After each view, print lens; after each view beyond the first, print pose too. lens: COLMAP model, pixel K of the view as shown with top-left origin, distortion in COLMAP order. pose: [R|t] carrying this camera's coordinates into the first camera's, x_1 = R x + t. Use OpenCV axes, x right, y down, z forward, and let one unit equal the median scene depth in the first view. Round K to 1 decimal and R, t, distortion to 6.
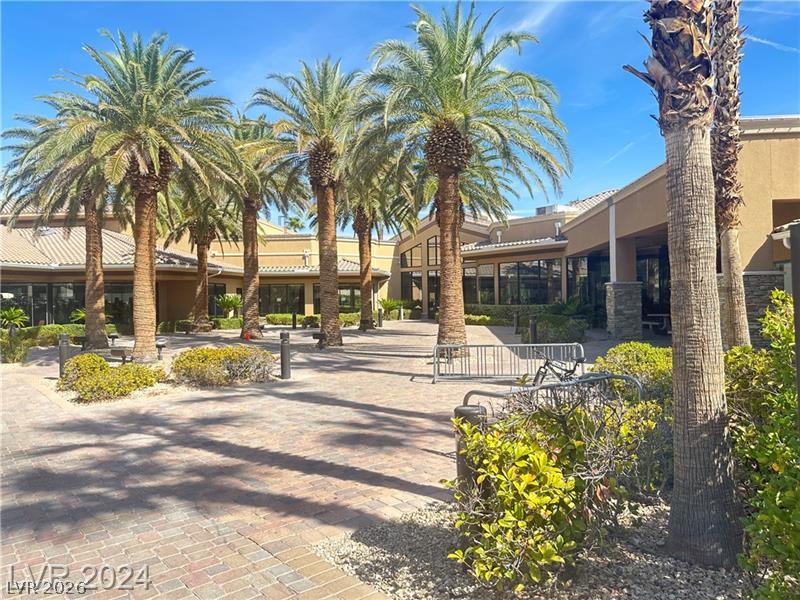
lens RADIAL K [[568.4, 0, 400.0], [0, 568.4, 300.0], [0, 0, 1]] dist [0.037157, -0.051796]
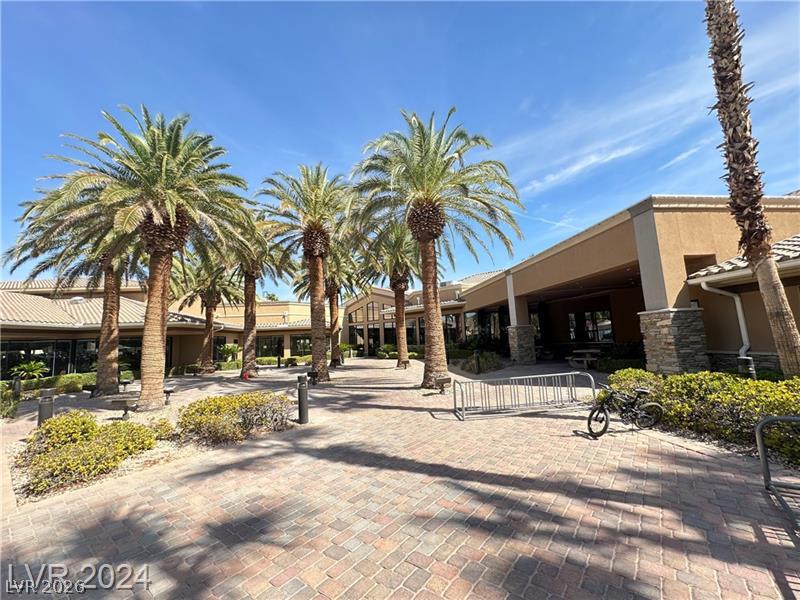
lens RADIAL K [[328.6, 0, 400.0], [0, 328.6, 300.0], [0, 0, 1]] dist [-0.015300, 0.010364]
pose [[0.979635, -0.007965, 0.200628, -0.091638], [0.034824, 0.990810, -0.130704, 0.003692], [-0.197743, 0.135029, 0.970909, 0.234905]]
